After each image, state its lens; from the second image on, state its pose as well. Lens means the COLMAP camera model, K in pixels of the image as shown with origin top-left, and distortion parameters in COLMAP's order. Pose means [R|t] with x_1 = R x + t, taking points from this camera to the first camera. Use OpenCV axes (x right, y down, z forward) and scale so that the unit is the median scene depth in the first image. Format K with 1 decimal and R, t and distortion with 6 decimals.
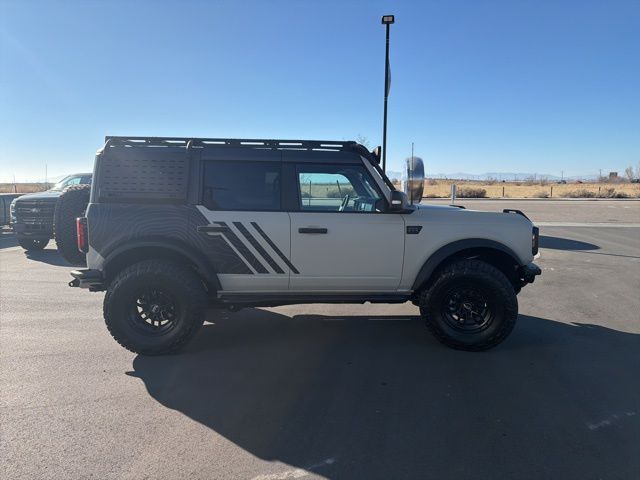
lens RADIAL K [[446.7, 0, 324.1], [0, 446.7, 238.8], [0, 0, 1]] dist [0.076702, -0.098929]
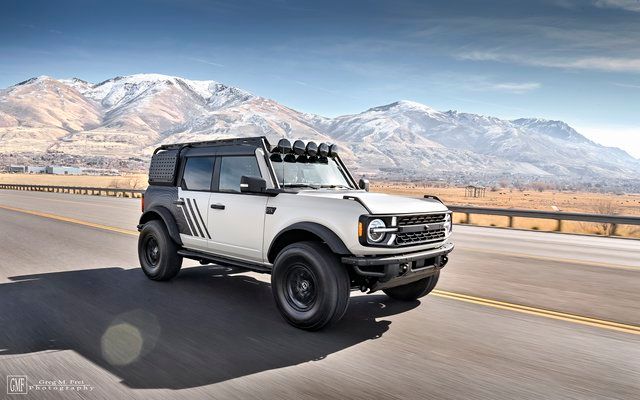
lens RADIAL K [[452.7, 0, 304.8], [0, 452.7, 200.8], [0, 0, 1]] dist [-0.000667, -0.000337]
pose [[0.679408, 0.034839, -0.732933, 1.110236], [-0.089136, 0.995393, -0.035313, -0.012174], [0.728326, 0.089323, 0.679384, 0.285456]]
